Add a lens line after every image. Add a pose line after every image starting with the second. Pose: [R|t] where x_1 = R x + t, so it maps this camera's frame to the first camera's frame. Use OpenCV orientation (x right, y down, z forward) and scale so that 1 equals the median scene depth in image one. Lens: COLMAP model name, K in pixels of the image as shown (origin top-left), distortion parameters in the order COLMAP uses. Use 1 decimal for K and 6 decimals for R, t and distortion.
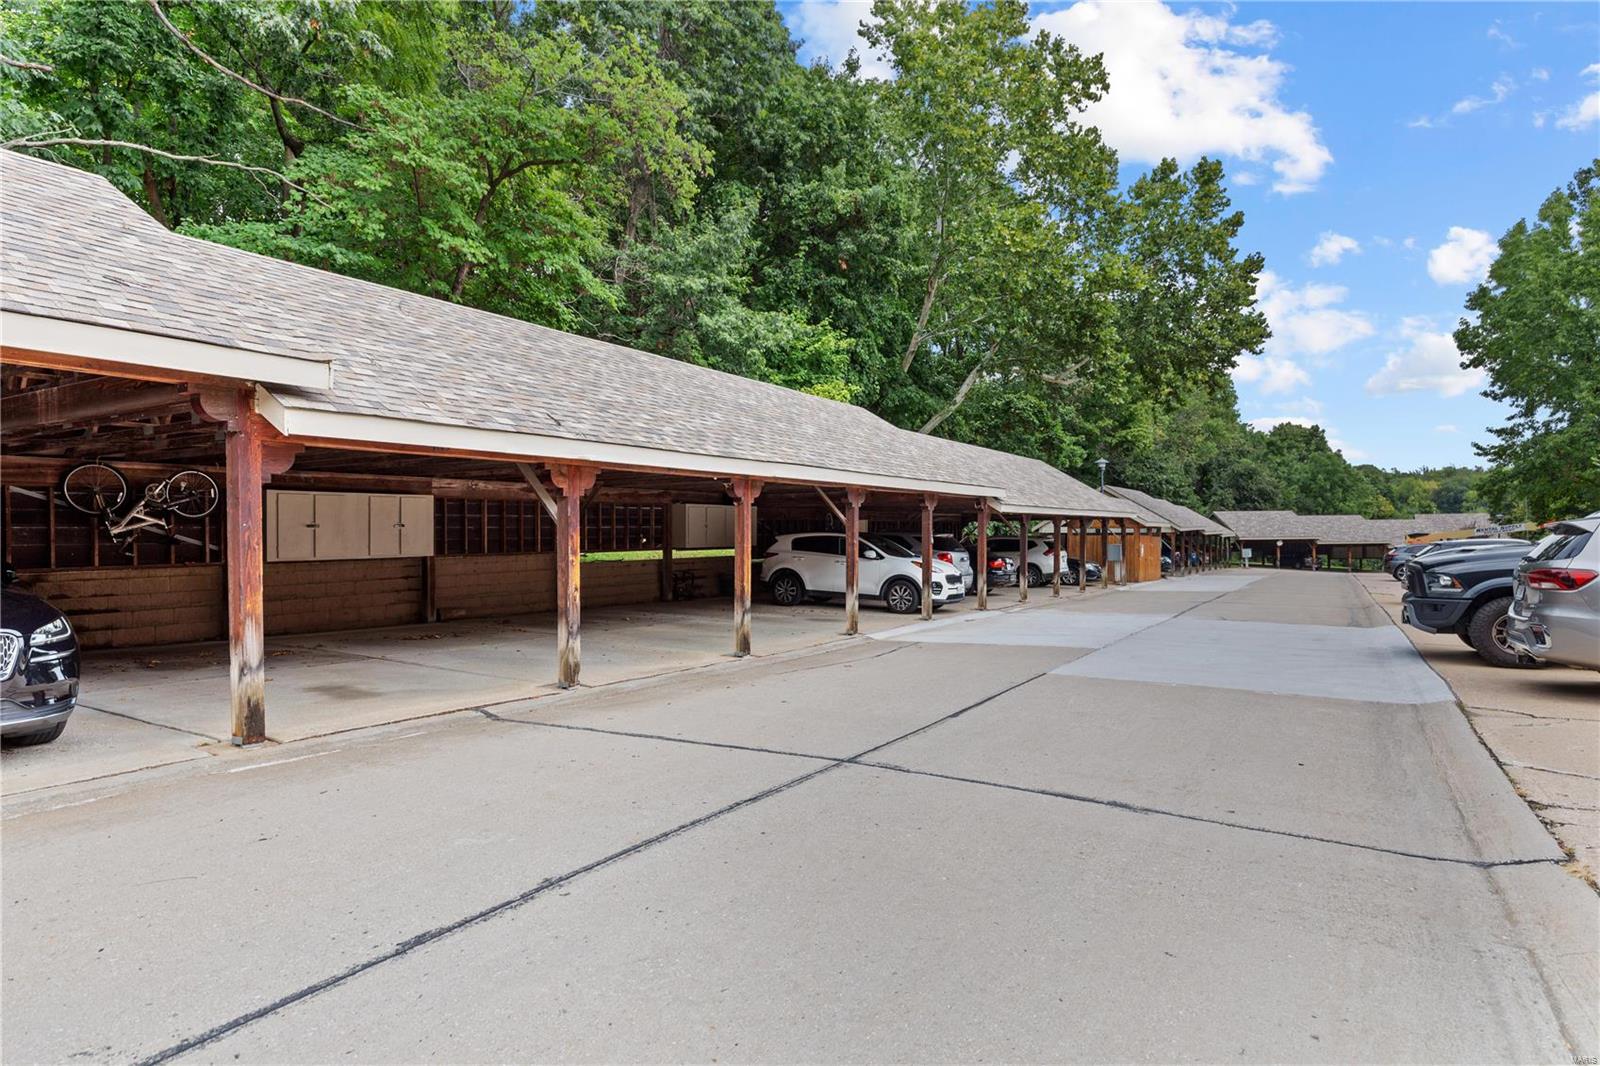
lens RADIAL K [[887.4, 0, 800.0], [0, 887.4, 533.0], [0, 0, 1]] dist [-0.002388, -0.001118]
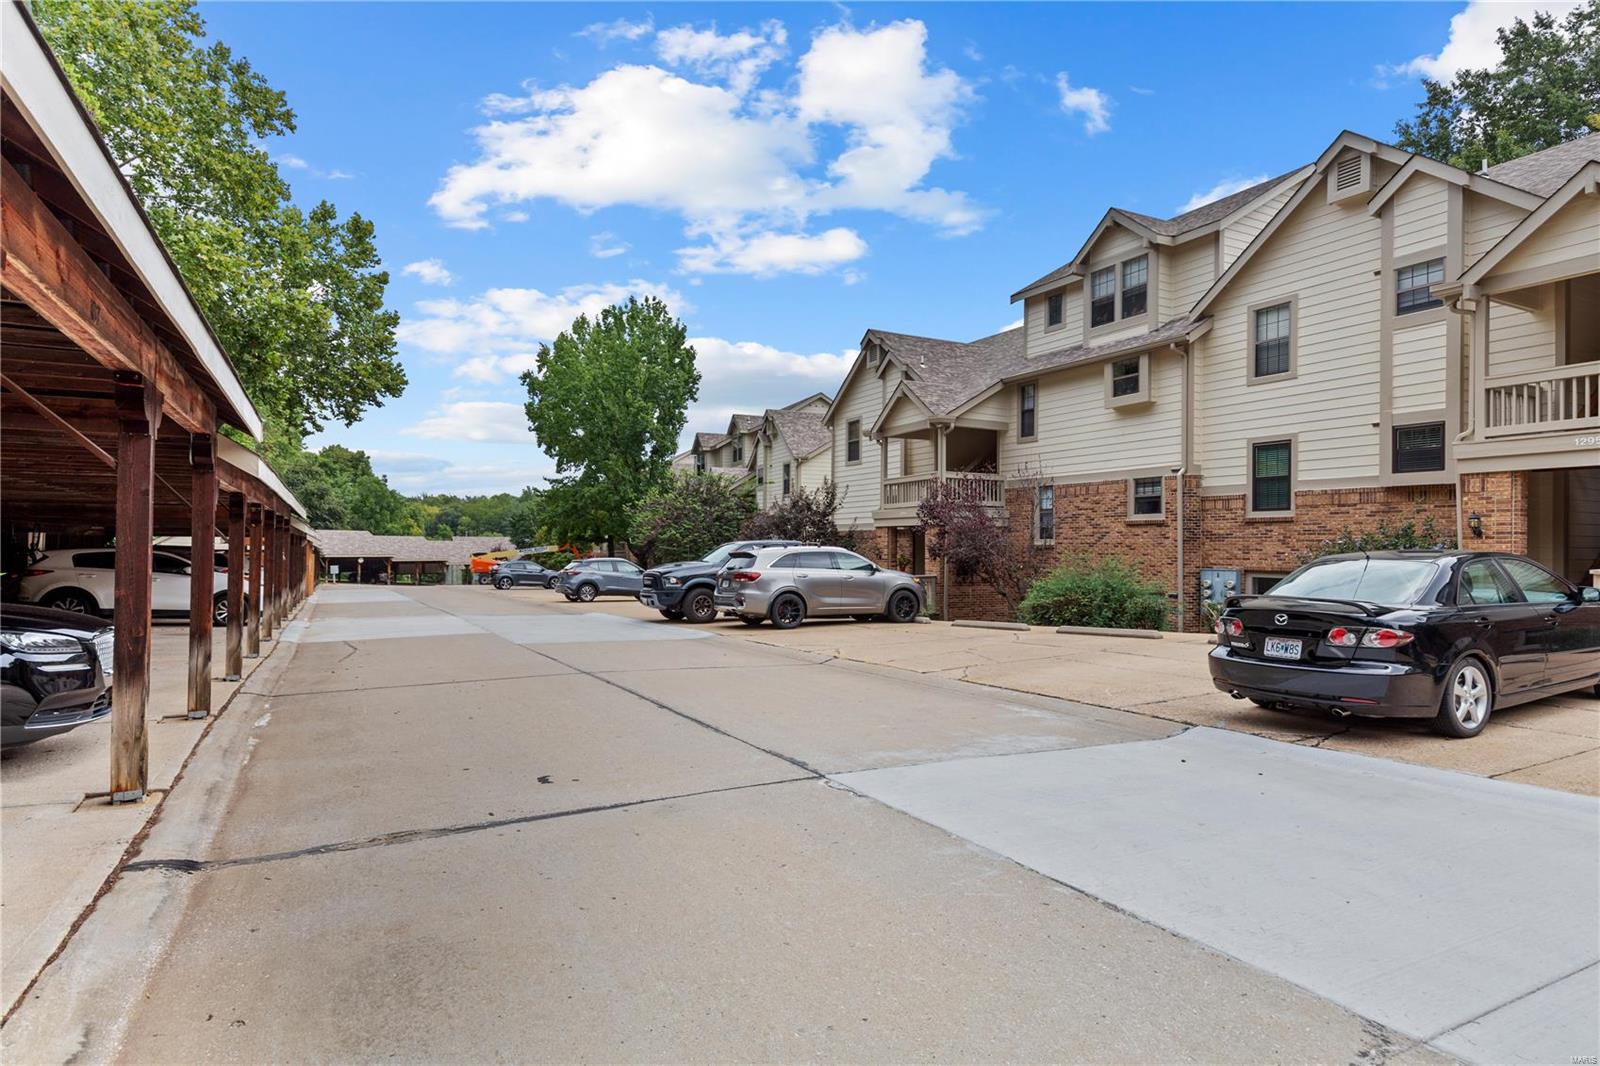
lens RADIAL K [[887.4, 0, 800.0], [0, 887.4, 533.0], [0, 0, 1]] dist [-0.002388, -0.001118]
pose [[0.524105, 0.028429, 0.851179, -0.125004], [-0.011896, 0.999590, -0.026061, -0.000282], [-0.851571, 0.003533, 0.524228, -0.037851]]
